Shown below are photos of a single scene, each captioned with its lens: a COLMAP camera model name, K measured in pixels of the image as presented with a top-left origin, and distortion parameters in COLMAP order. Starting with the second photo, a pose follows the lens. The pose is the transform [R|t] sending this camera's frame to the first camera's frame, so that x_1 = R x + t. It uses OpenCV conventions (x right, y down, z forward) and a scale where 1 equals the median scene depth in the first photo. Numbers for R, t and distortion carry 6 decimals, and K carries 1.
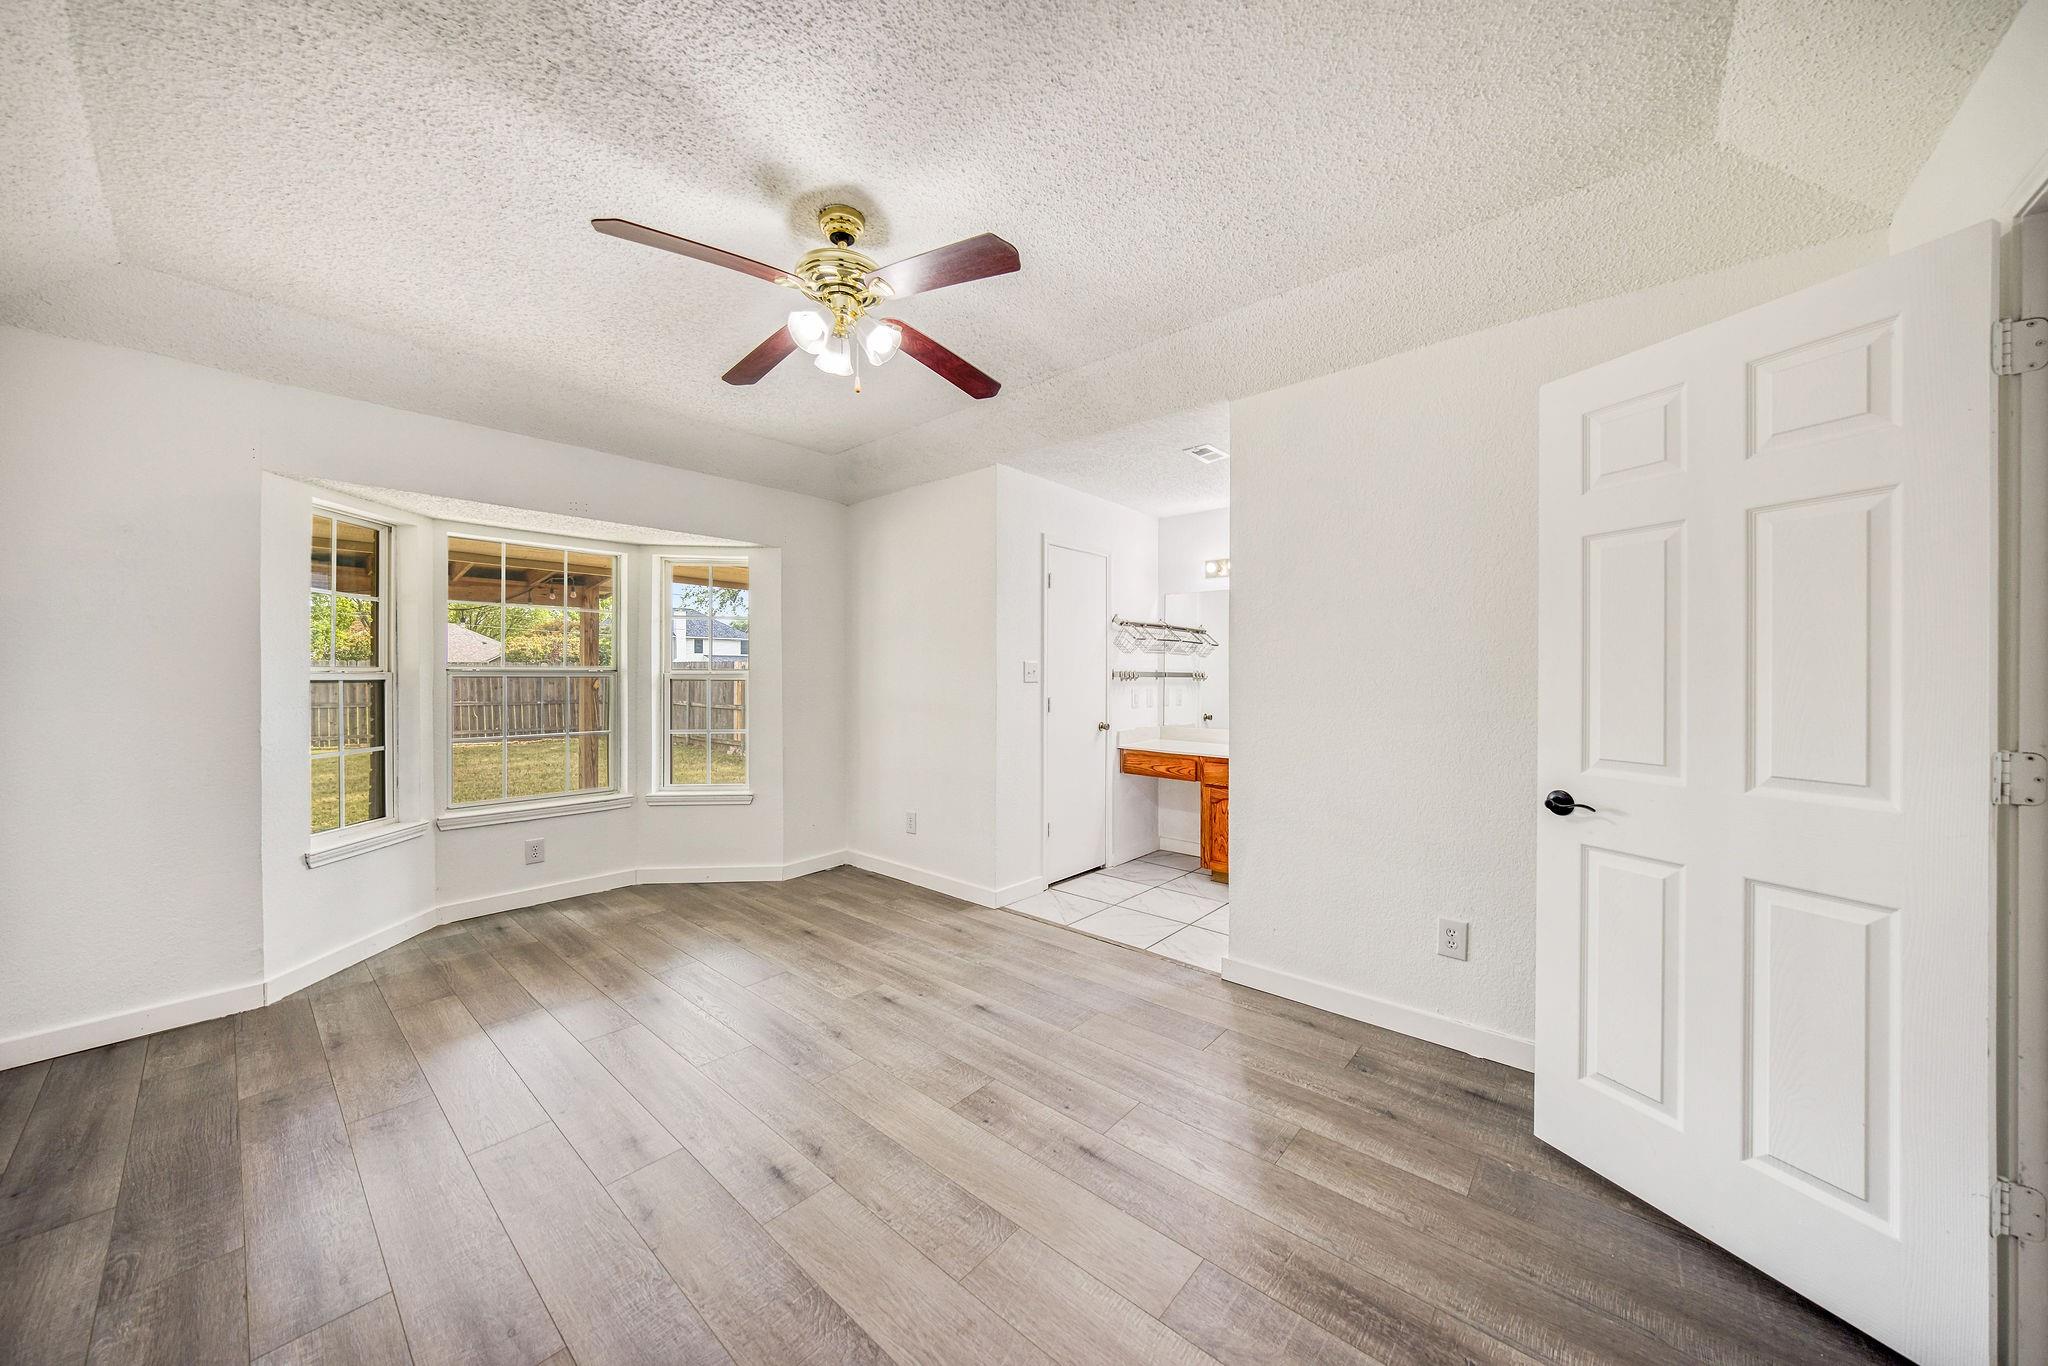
lens RADIAL K [[699.7, 0, 1022.2], [0, 699.7, 682.6], [0, 0, 1]] dist [0.000074, -0.000008]
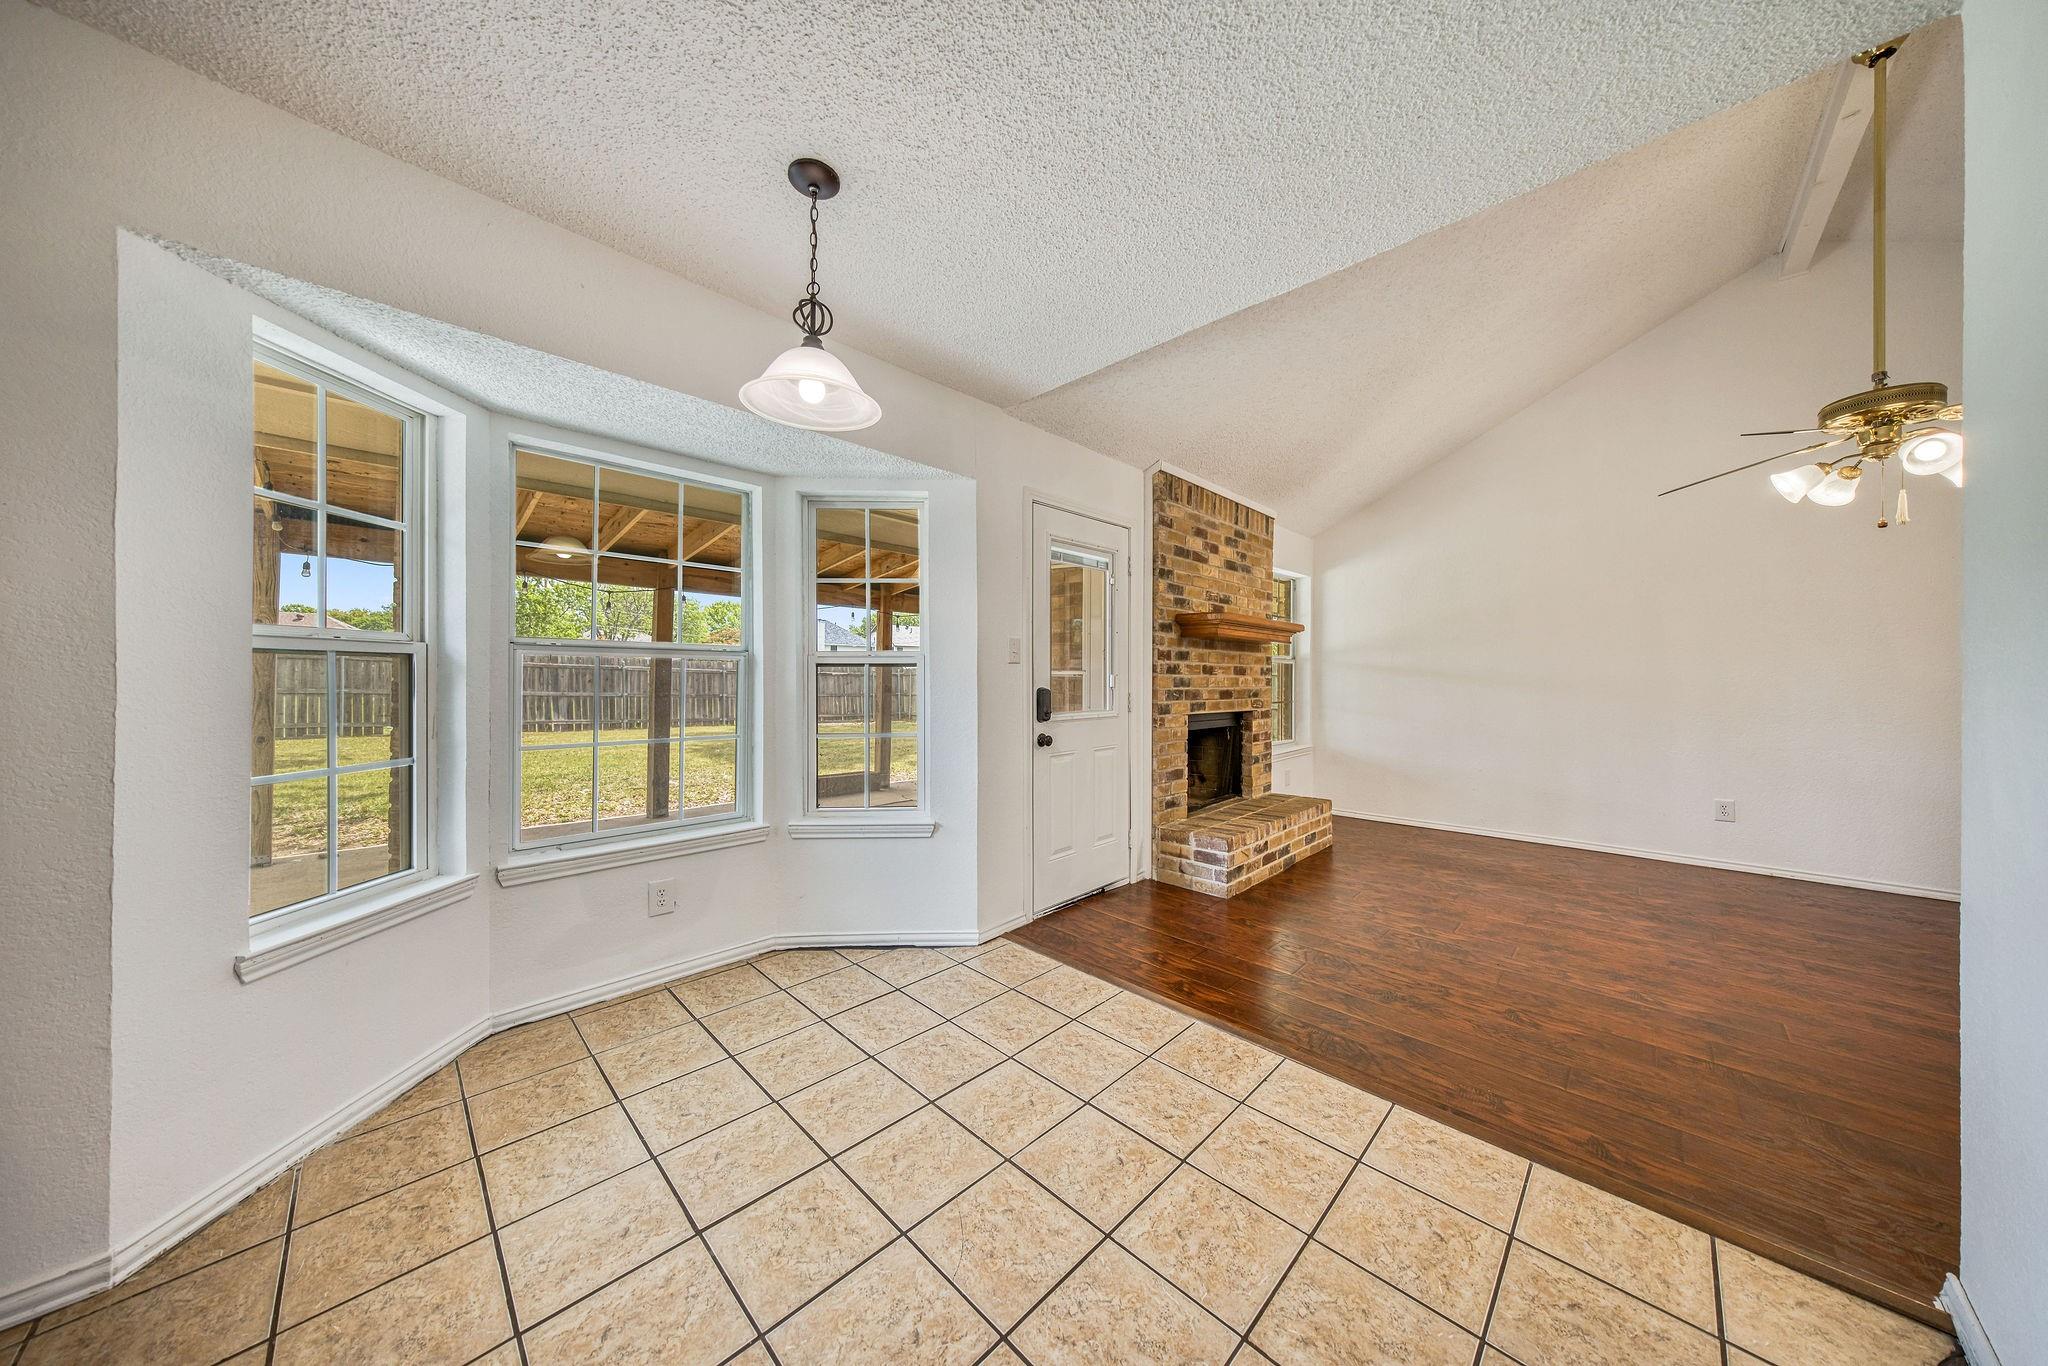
lens RADIAL K [[641.5, 0, 1026.2], [0, 641.5, 680.4], [0, 0, 1]] dist [0.000259, 0.000021]
pose [[0.996649, 0.000822, -0.081791, -0.301429], [-0.000929, 0.999999, -0.001272, 0.020753], [0.081790, 0.001344, 0.996649, 0.458925]]
